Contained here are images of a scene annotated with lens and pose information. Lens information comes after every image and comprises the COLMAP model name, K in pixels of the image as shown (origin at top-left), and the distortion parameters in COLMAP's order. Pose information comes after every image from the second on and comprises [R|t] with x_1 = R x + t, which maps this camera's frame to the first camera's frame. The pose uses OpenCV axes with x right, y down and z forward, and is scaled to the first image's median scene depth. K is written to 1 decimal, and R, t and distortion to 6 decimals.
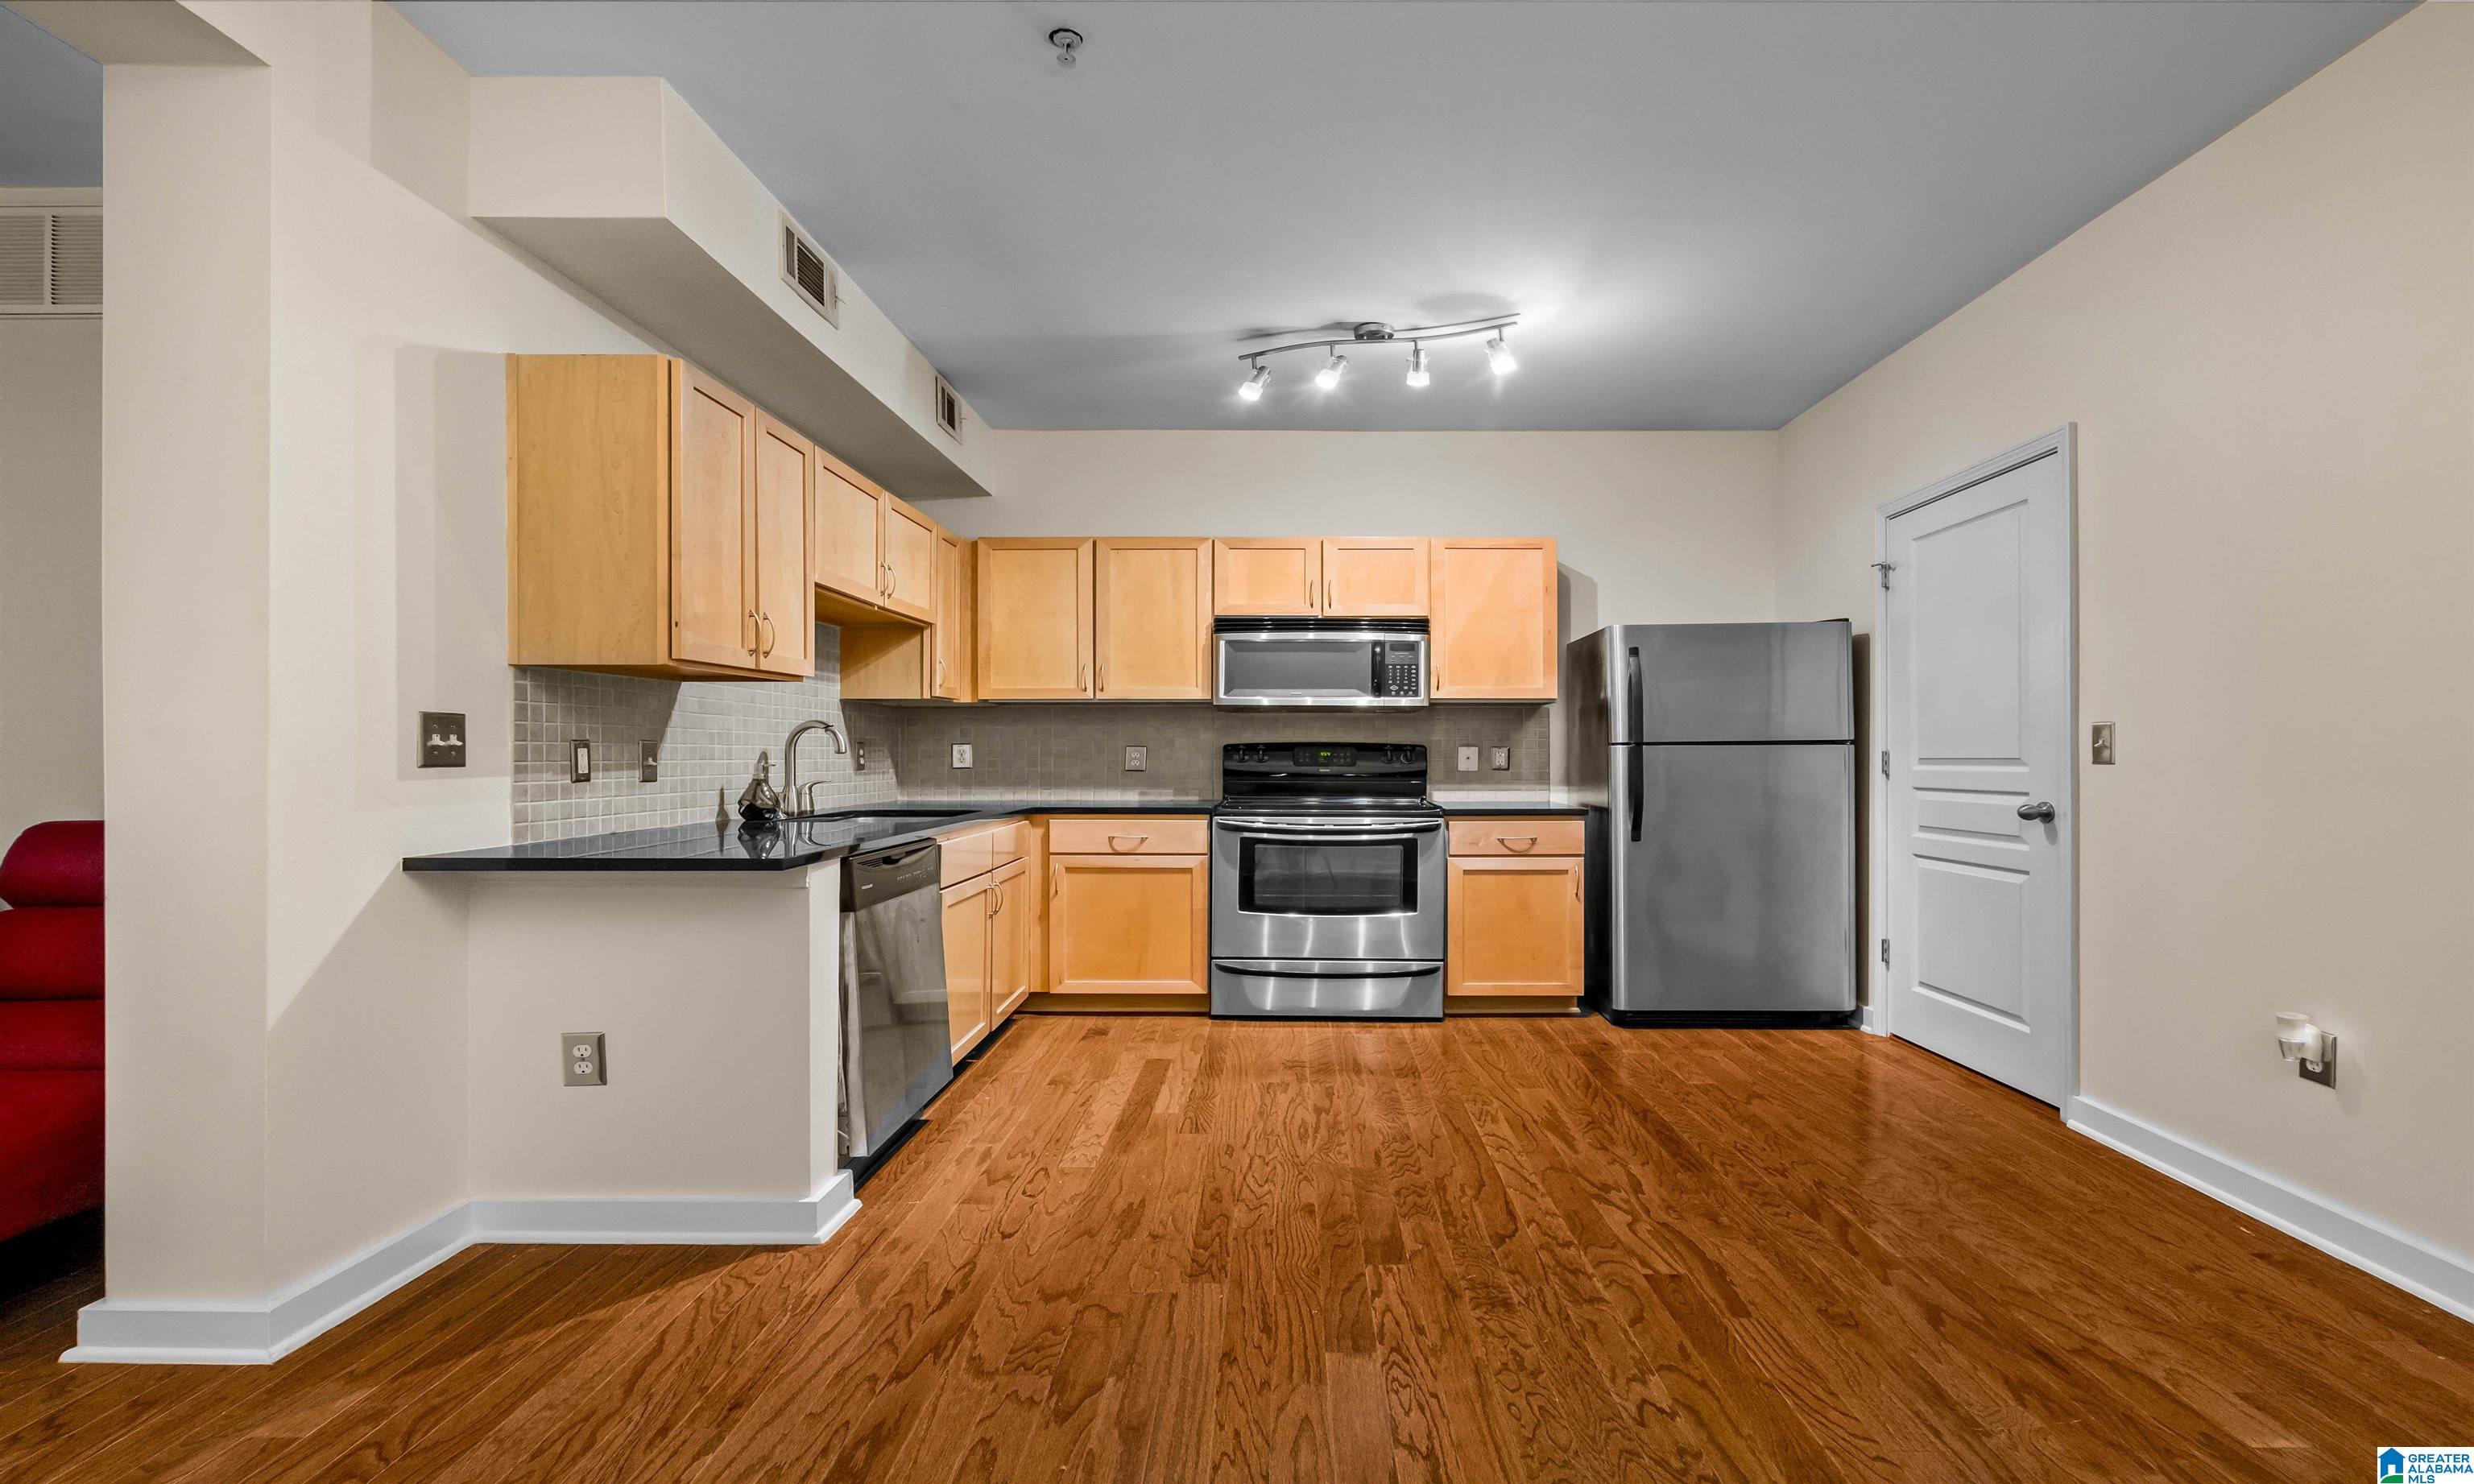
lens RADIAL K [[1074.3, 0, 1240.9], [0, 1074.3, 756.7], [0, 0, 1]] dist [-0.005463, -0.001061]
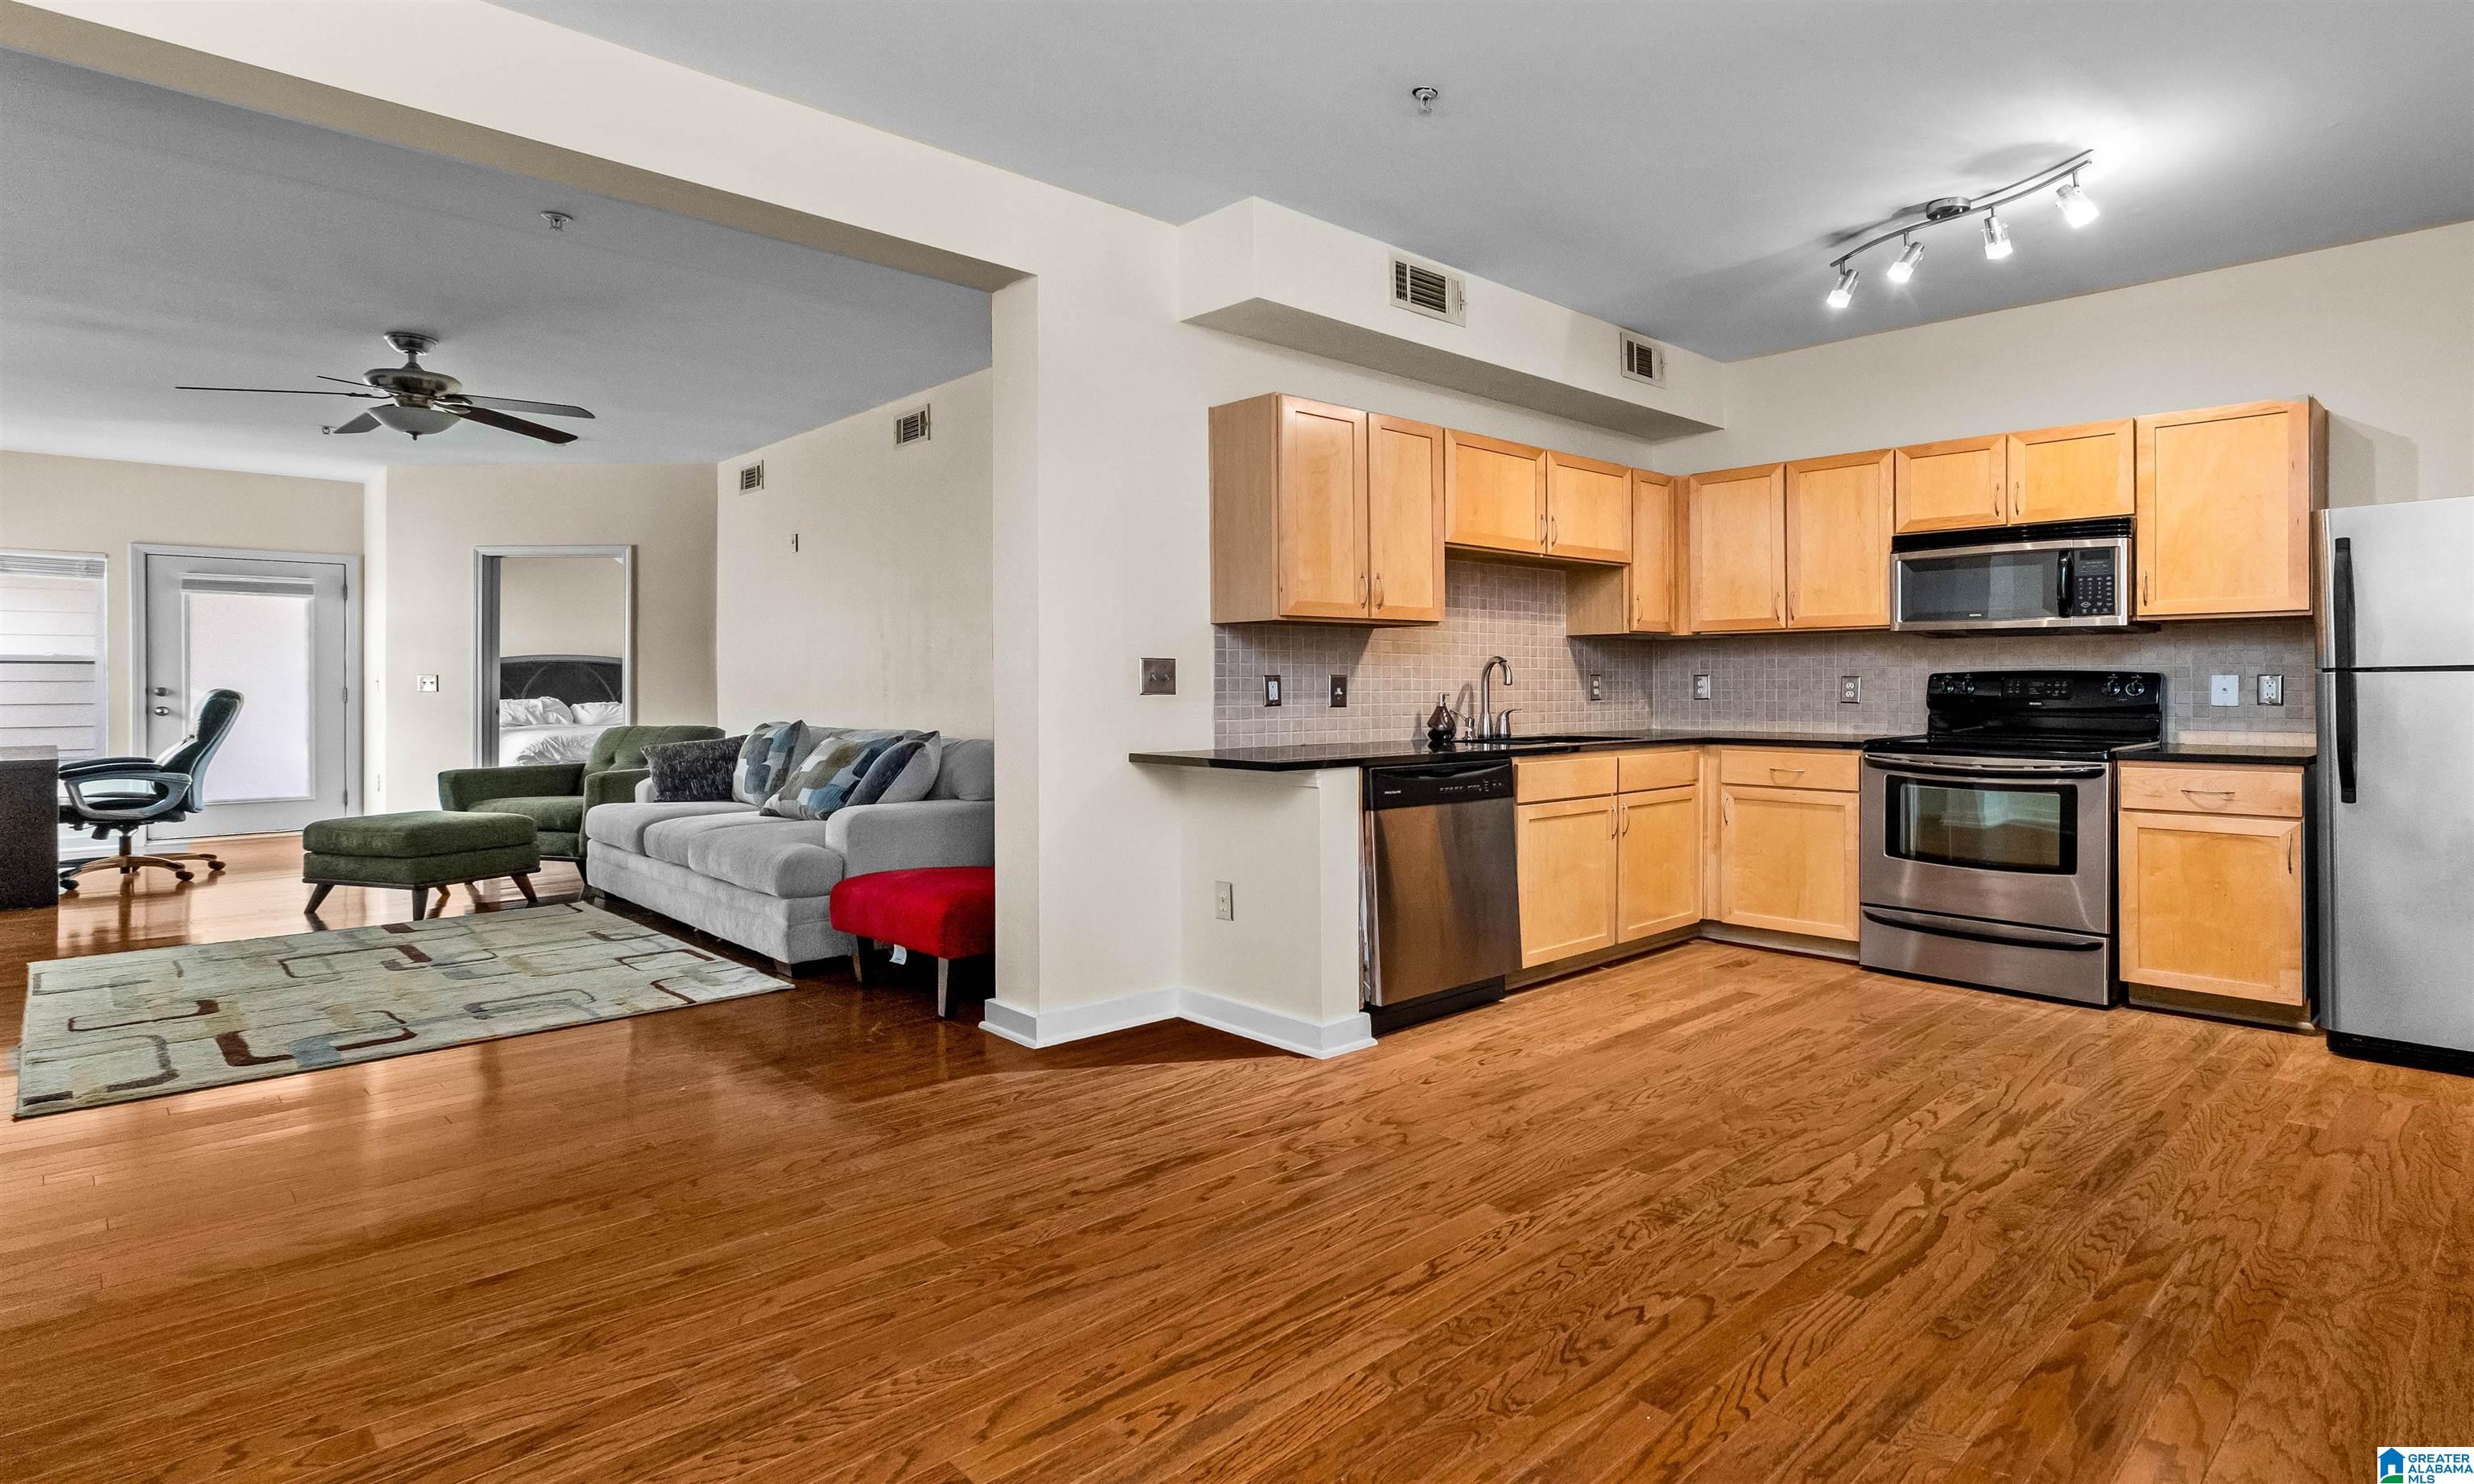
lens RADIAL K [[1093.5, 0, 1392.6], [0, 1093.5, 690.2], [0, 0, 1]] dist [-0.003067, -0.000218]
pose [[0.775836, 0.001232, -0.630933, 0.324673], [-0.000065, 0.999998, 0.001872, 0.000606], [0.630934, -0.001411, 0.775835, 0.010907]]
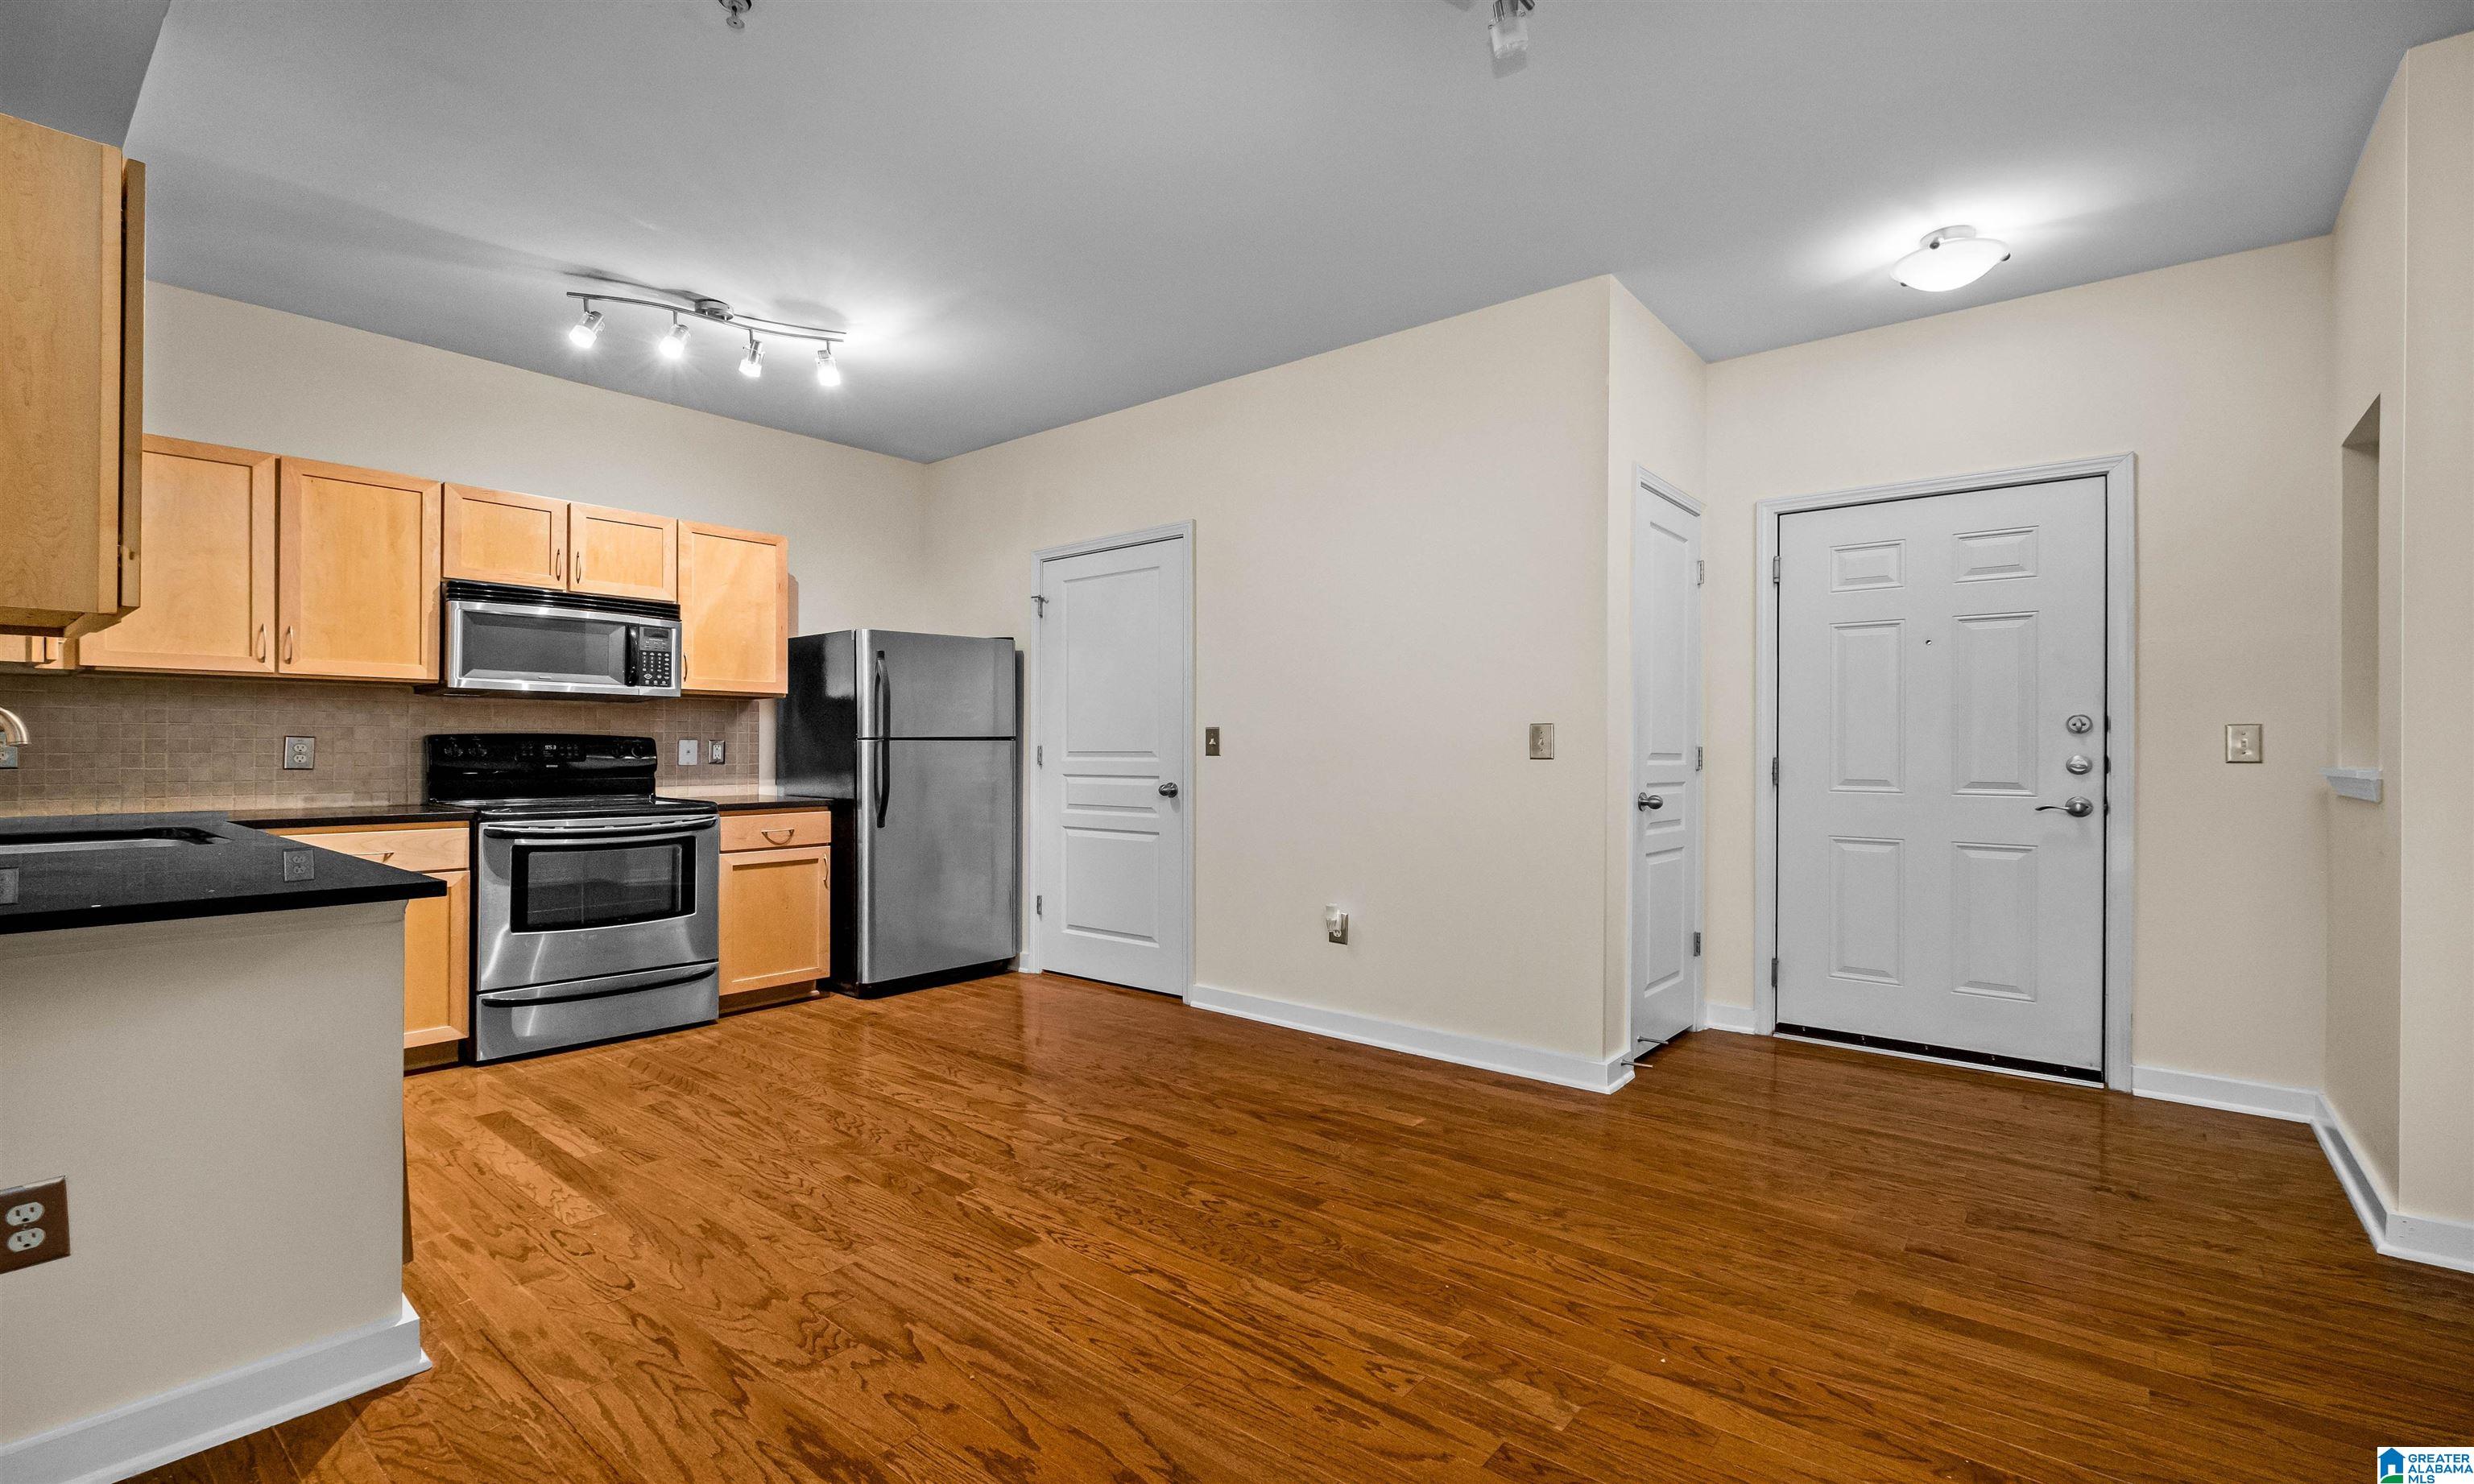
lens RADIAL K [[1074.3, 0, 1240.9], [0, 1074.3, 756.7], [0, 0, 1]] dist [-0.005463, -0.001061]
pose [[0.641174, -0.004655, 0.767382, -0.288131], [-0.000629, 0.999978, 0.006592, -0.001324], [-0.767395, -0.004709, 0.641157, 0.017646]]
